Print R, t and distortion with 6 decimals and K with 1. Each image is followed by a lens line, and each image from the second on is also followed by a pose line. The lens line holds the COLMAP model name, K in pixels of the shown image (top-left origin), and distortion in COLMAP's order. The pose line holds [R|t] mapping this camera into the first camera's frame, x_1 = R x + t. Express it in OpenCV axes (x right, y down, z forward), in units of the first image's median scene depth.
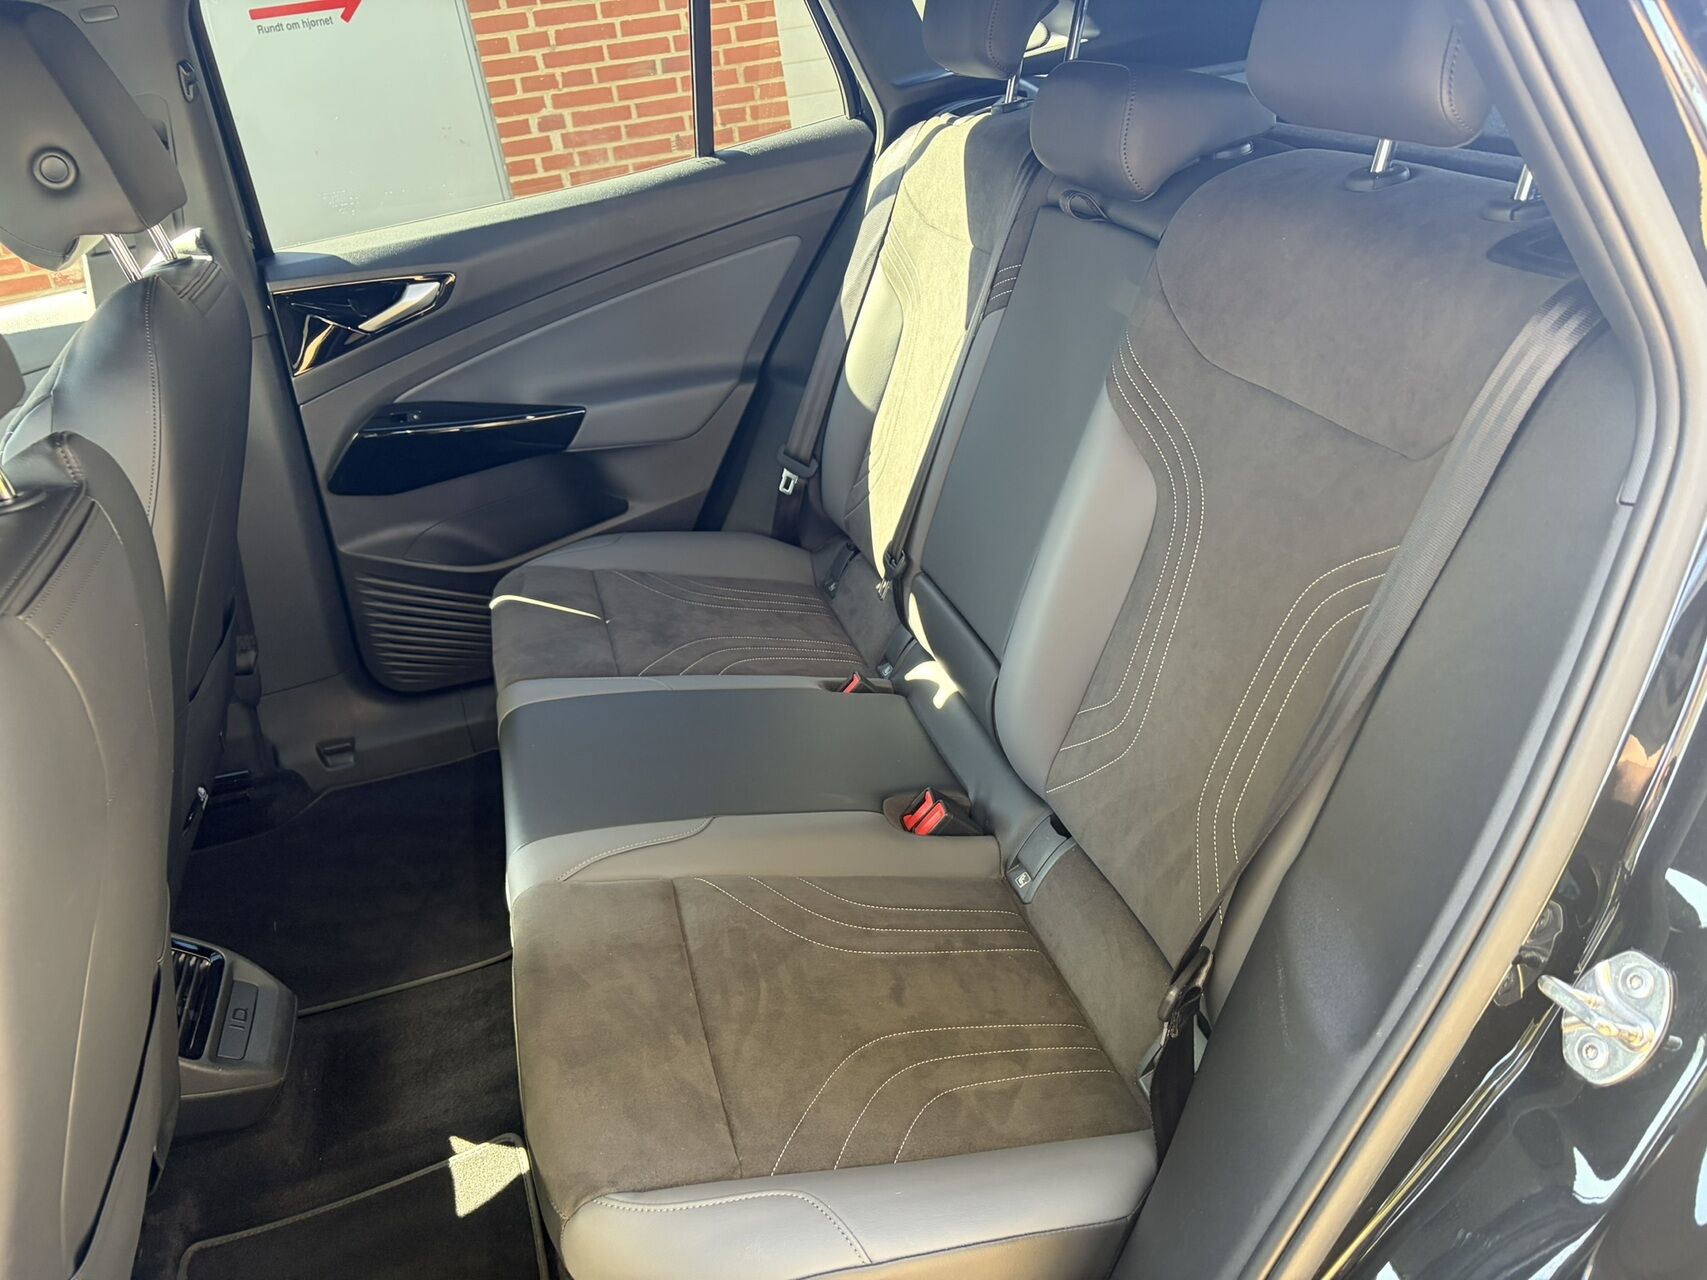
lens RADIAL K [[1296.9, 0, 855.6], [0, 1296.9, 641.6], [0, 0, 1]] dist [0.035732, -0.007855]
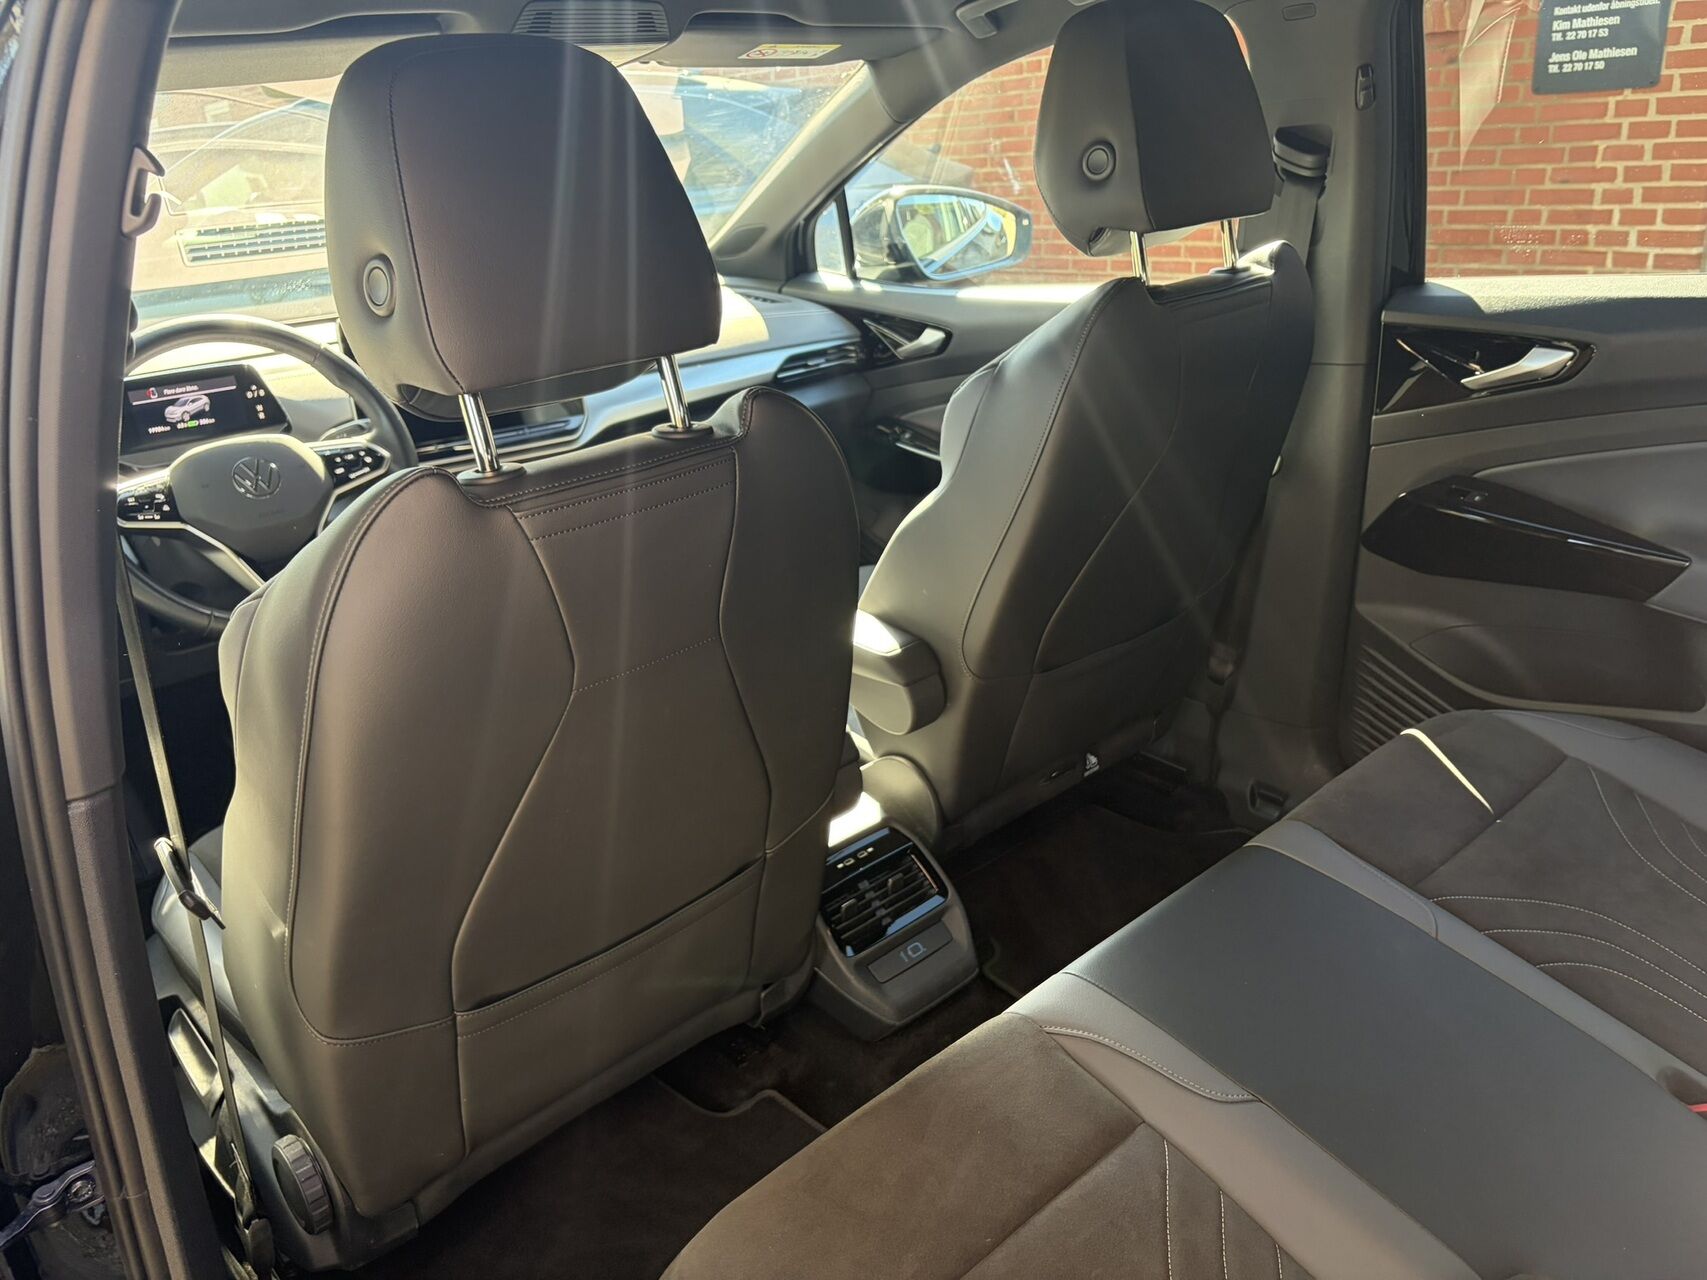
lens RADIAL K [[1296.9, 0, 855.0], [0, 1296.9, 636.6], [0, 0, 1]] dist [0.035732, -0.007855]
pose [[0.450651, 0.404843, -0.795623, 0.184540], [-0.408227, 0.886065, 0.219638, -0.114754], [0.793892, 0.225814, 0.564574, 0.230472]]
